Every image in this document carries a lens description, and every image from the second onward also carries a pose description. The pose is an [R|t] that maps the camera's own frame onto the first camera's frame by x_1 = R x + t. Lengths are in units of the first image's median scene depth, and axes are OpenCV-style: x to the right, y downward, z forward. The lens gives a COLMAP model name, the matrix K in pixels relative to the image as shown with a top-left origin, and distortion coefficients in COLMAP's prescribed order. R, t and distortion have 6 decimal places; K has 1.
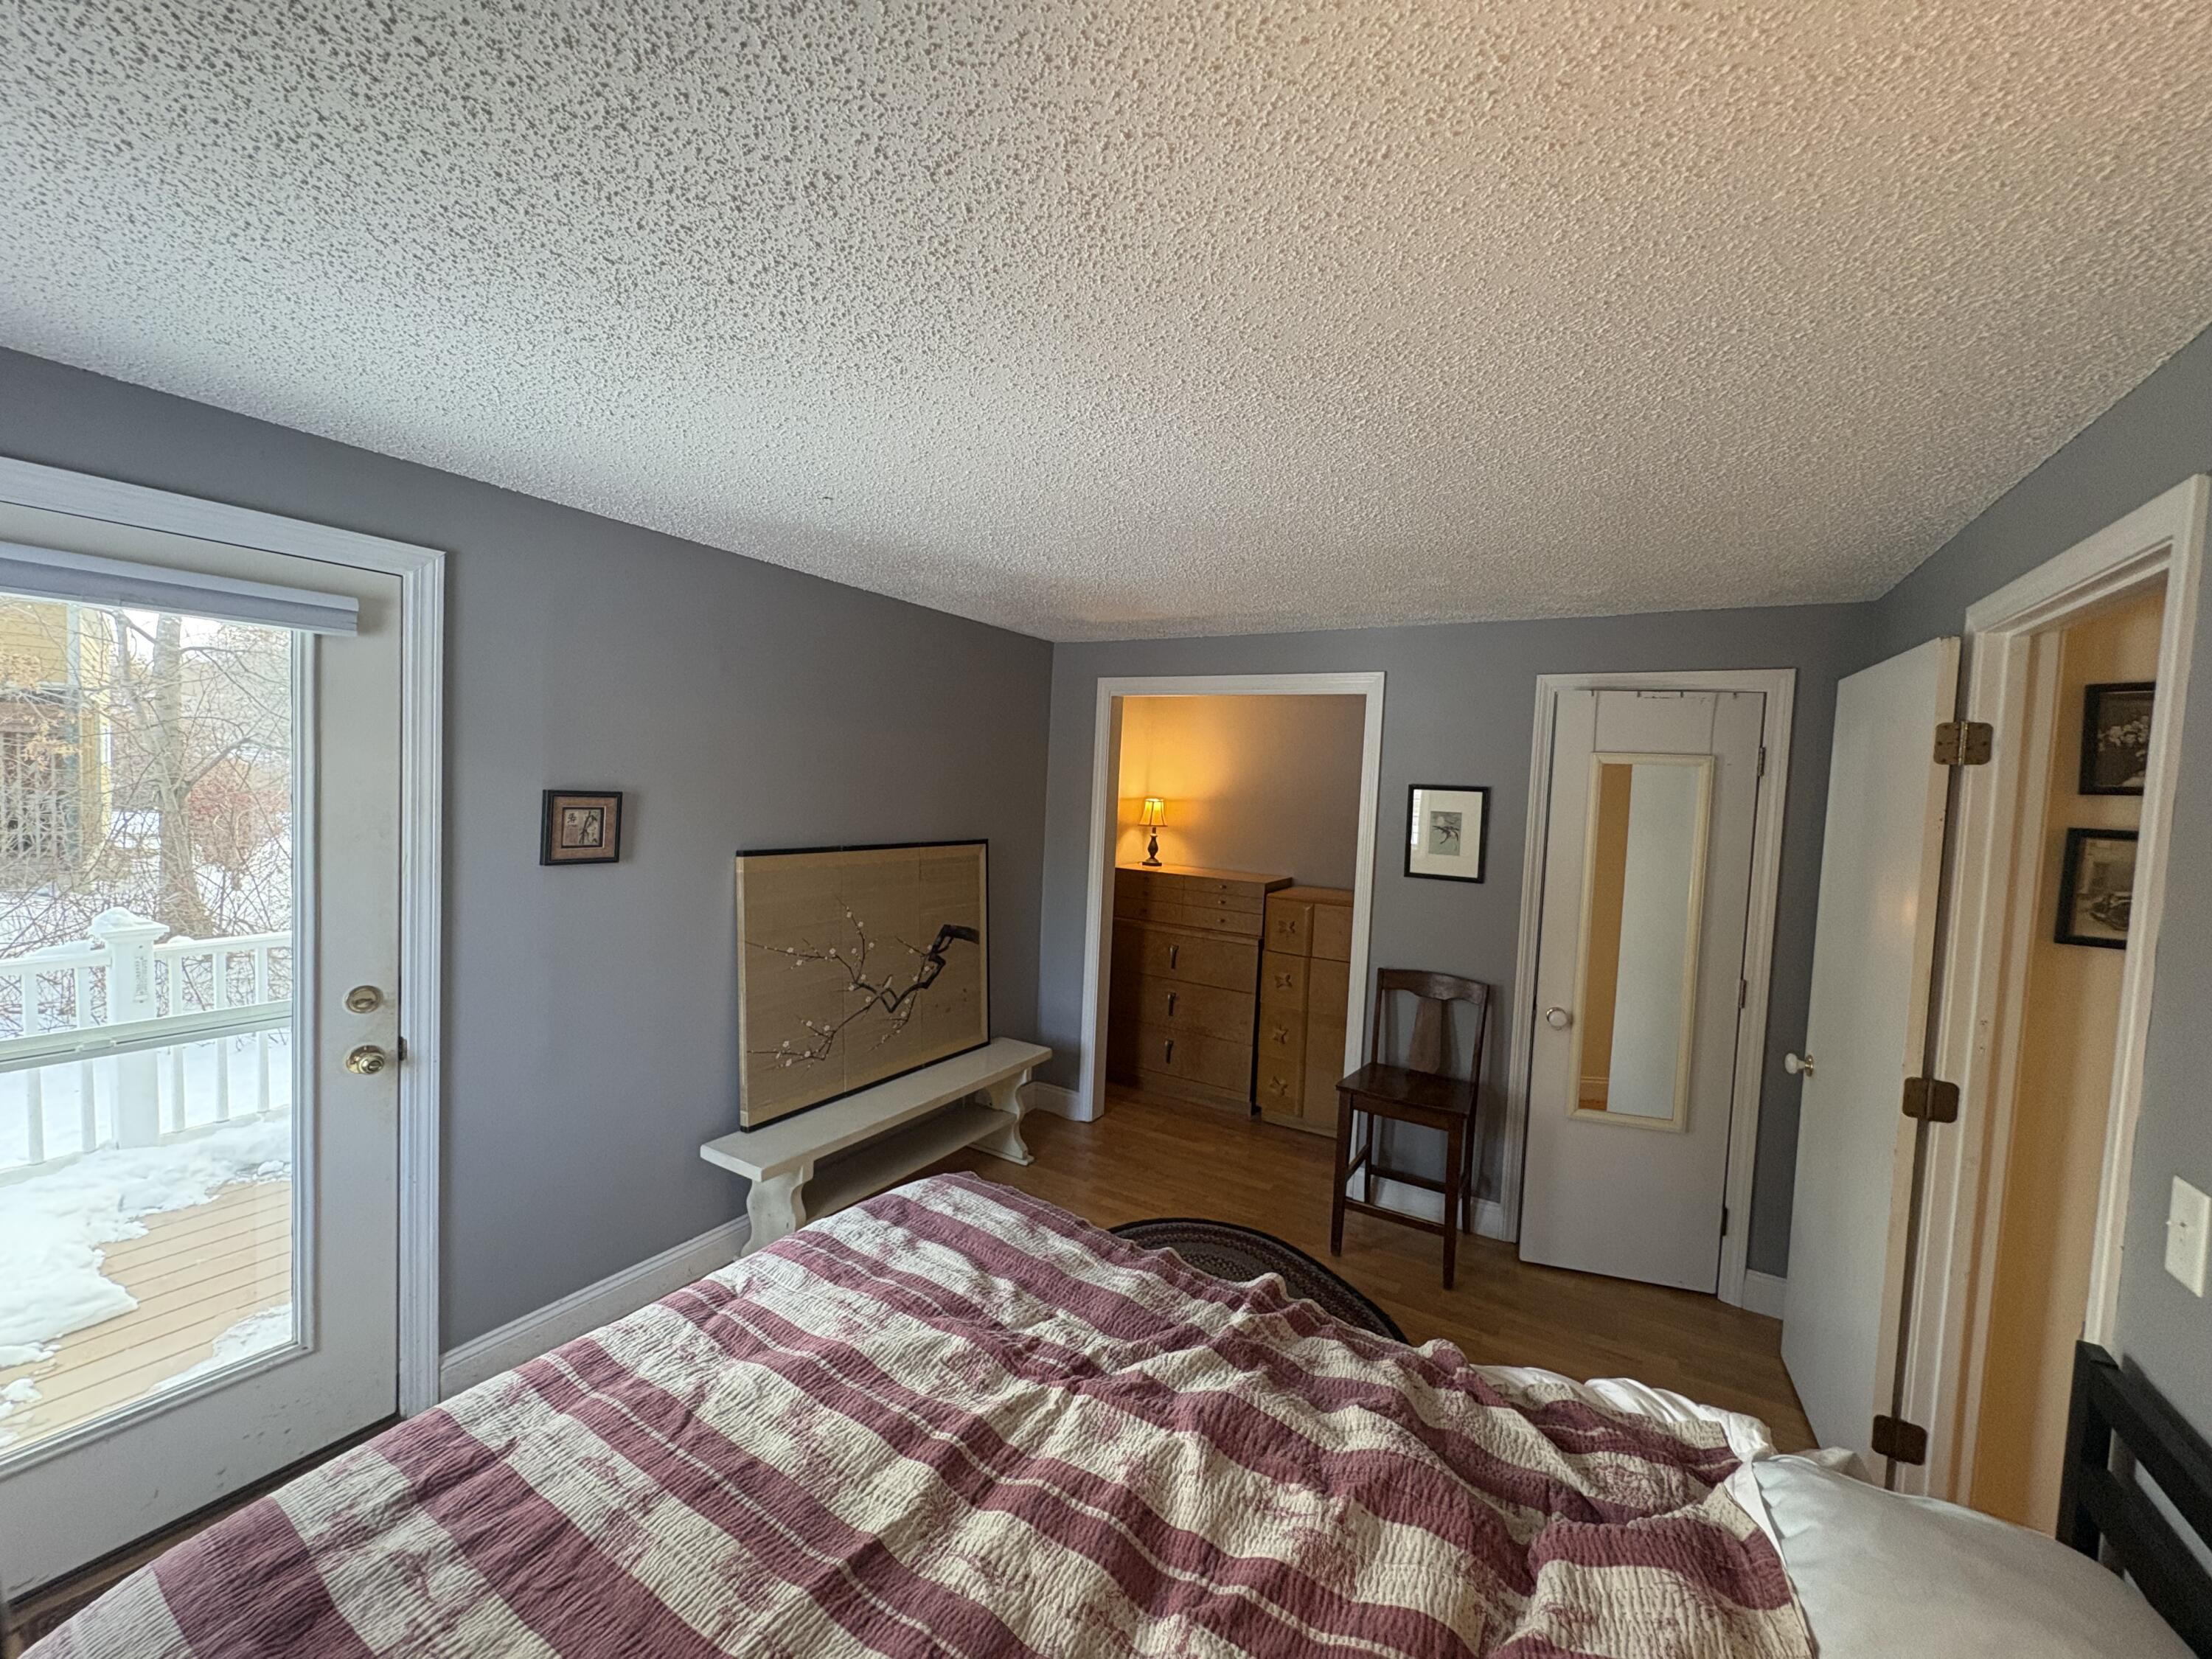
lens RADIAL K [[883.9, 0, 1109.7], [0, 883.9, 828.4], [0, 0, 1]] dist [-0.001909, -0.000061]
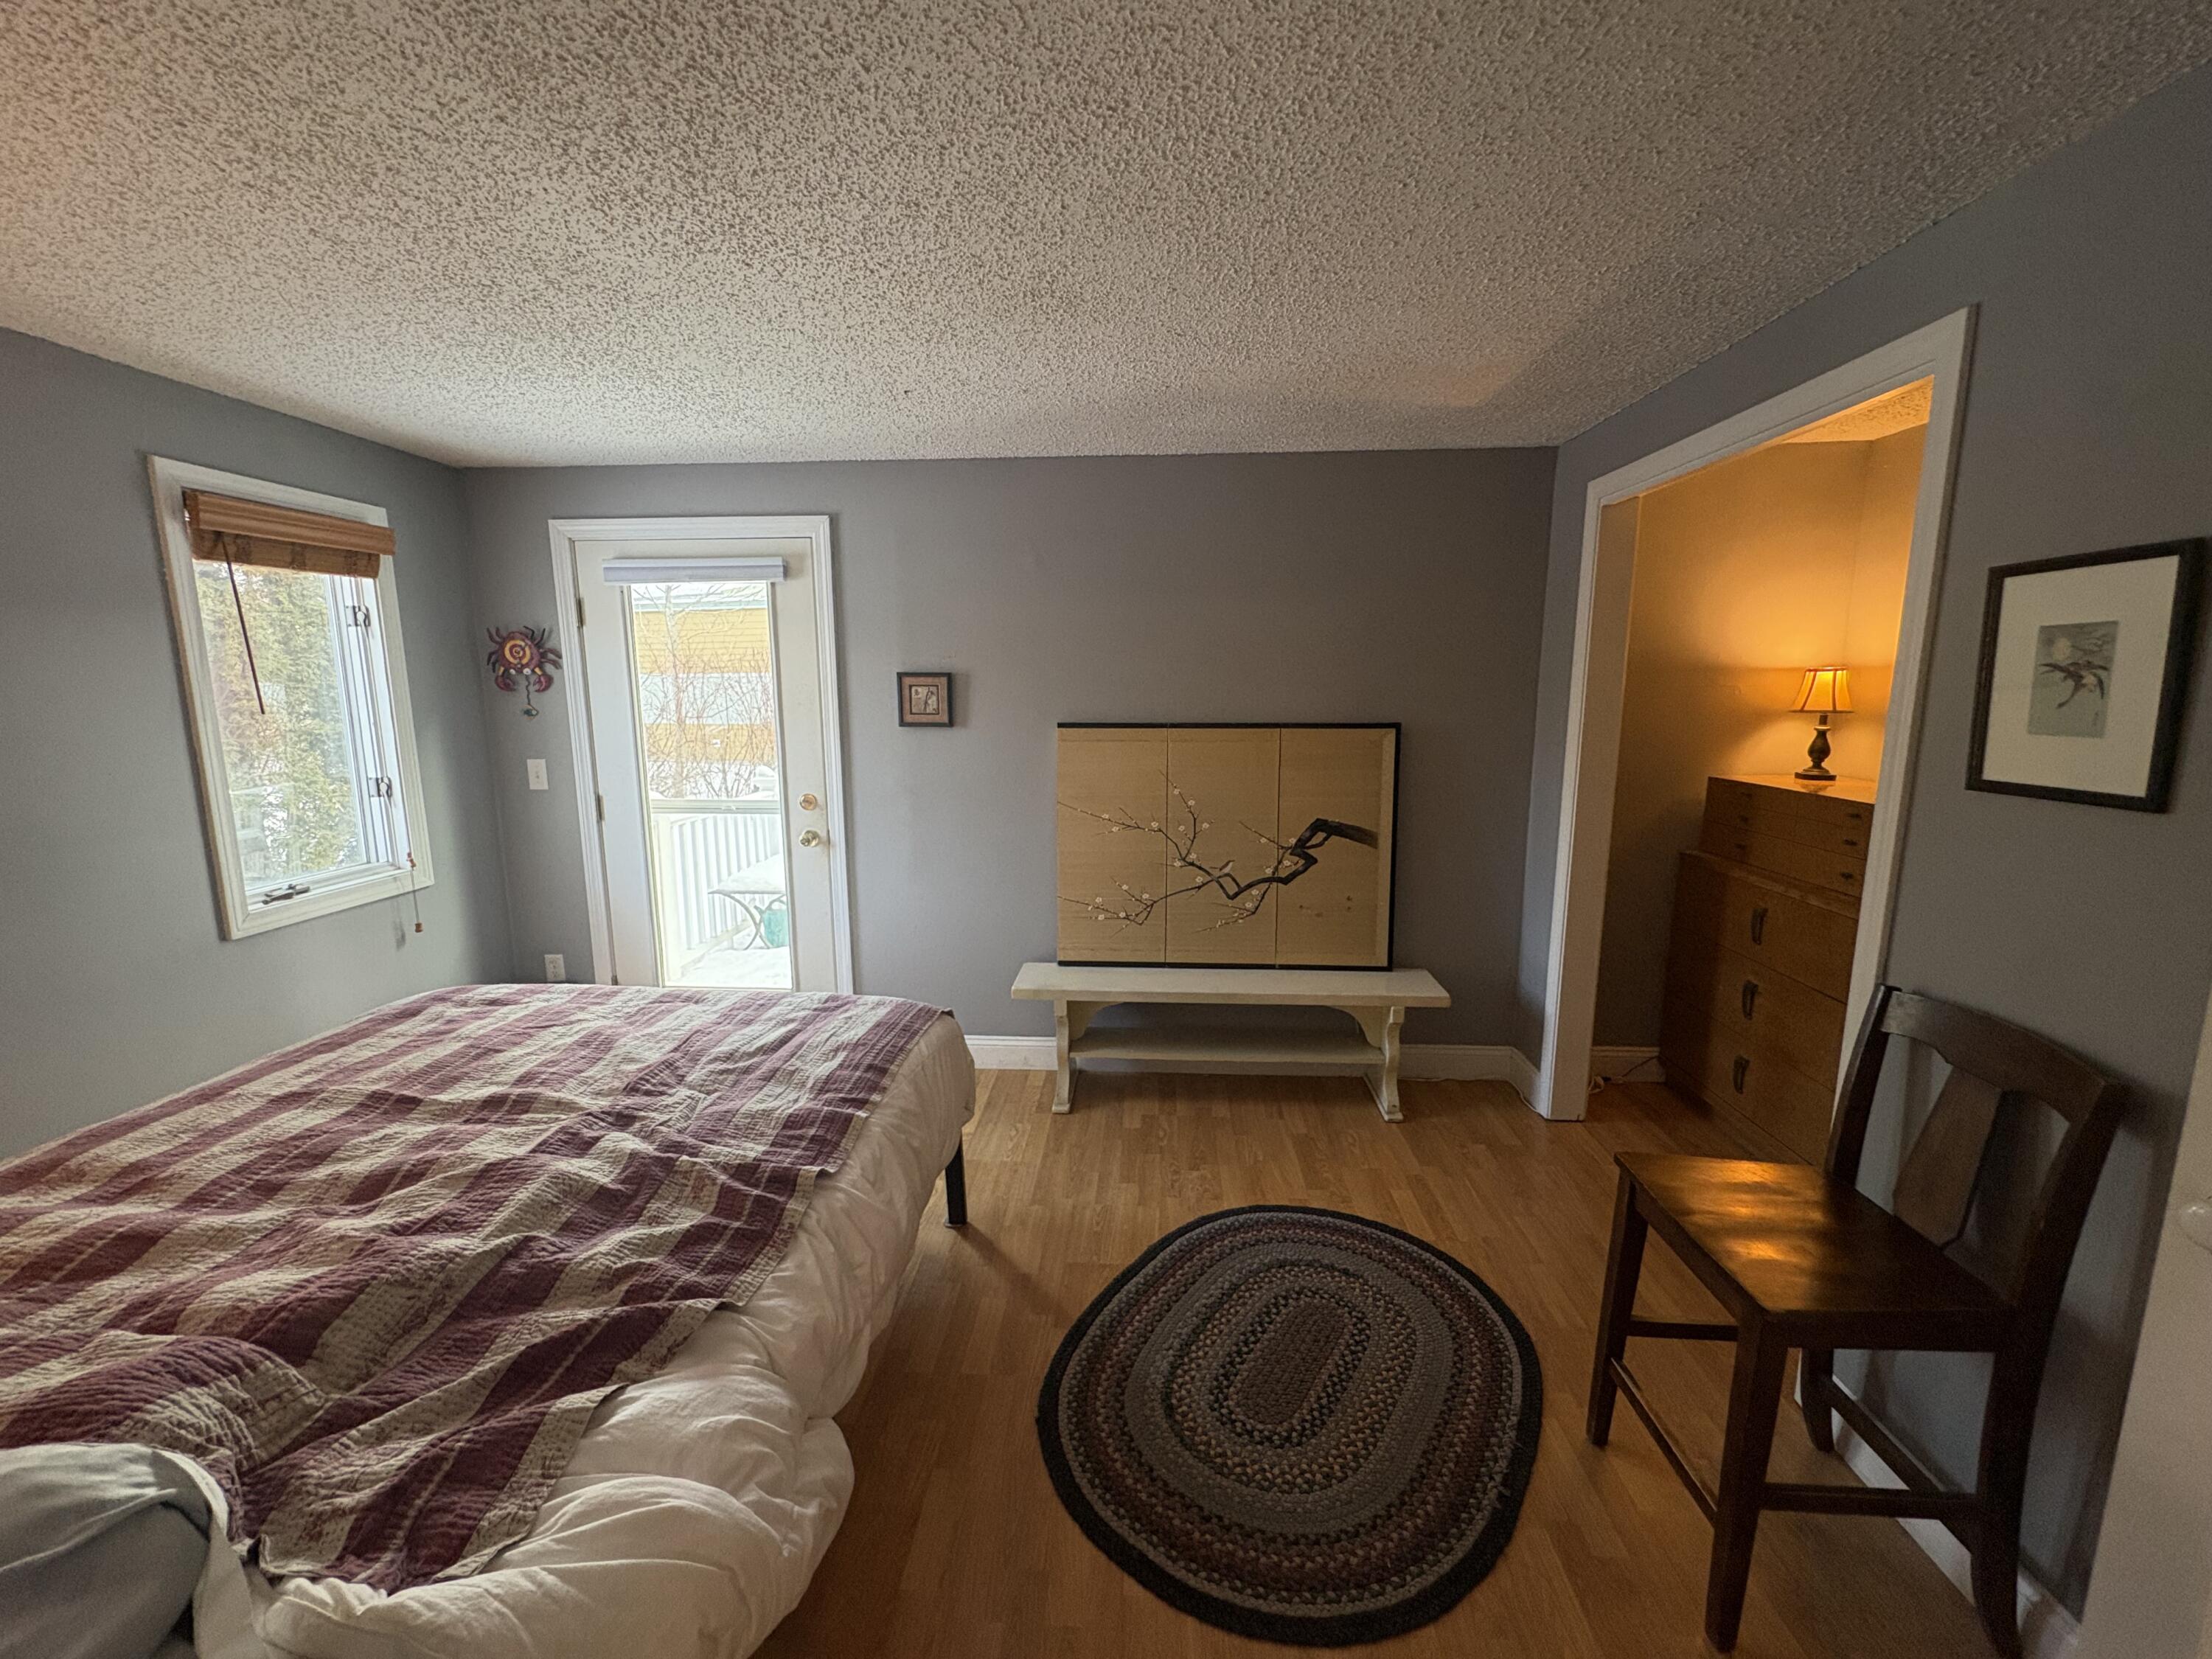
lens RADIAL K [[883.9, 0, 1111.5], [0, 883.9, 830.0], [0, 0, 1]] dist [-0.001909, -0.000061]
pose [[0.458780, 0.095372, -0.883417, 0.735617], [-0.022282, 0.995145, 0.095863, 0.059861], [0.888270, -0.024296, 0.458678, 0.607644]]
